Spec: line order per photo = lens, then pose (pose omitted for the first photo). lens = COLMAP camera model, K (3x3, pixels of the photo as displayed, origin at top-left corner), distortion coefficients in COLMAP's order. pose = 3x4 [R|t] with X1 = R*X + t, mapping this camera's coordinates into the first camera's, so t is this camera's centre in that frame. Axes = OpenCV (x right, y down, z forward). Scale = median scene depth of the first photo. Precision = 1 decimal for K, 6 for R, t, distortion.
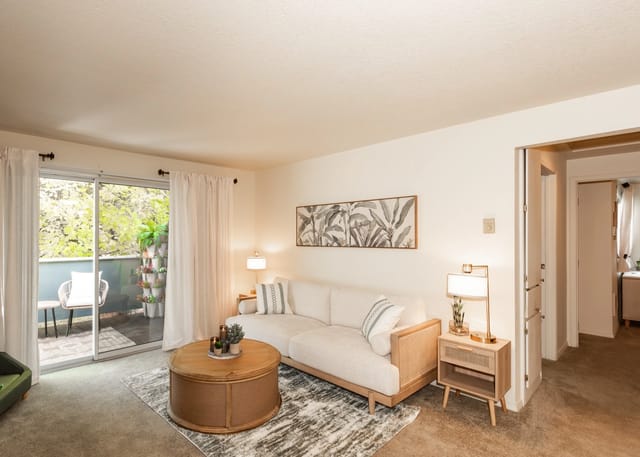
lens RADIAL K [[328.7, 0, 318.8], [0, 328.7, 234.8], [0, 0, 1]] dist [0.000686, -0.000722]
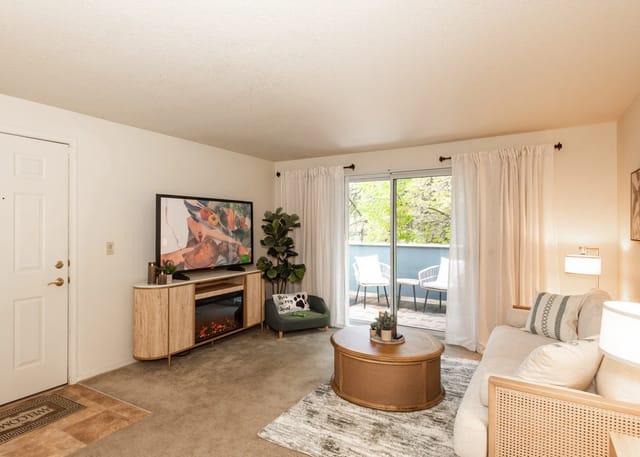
lens RADIAL K [[397.5, 0, 276.8], [0, 397.5, 225.4], [0, 0, 1]] dist [0.031058, 0.000576]
pose [[0.198606, 0.000699, -0.980079, 0.584996], [0.006566, 0.999976, 0.002044, 0.001285], [0.980057, -0.006841, 0.198596, 0.281725]]
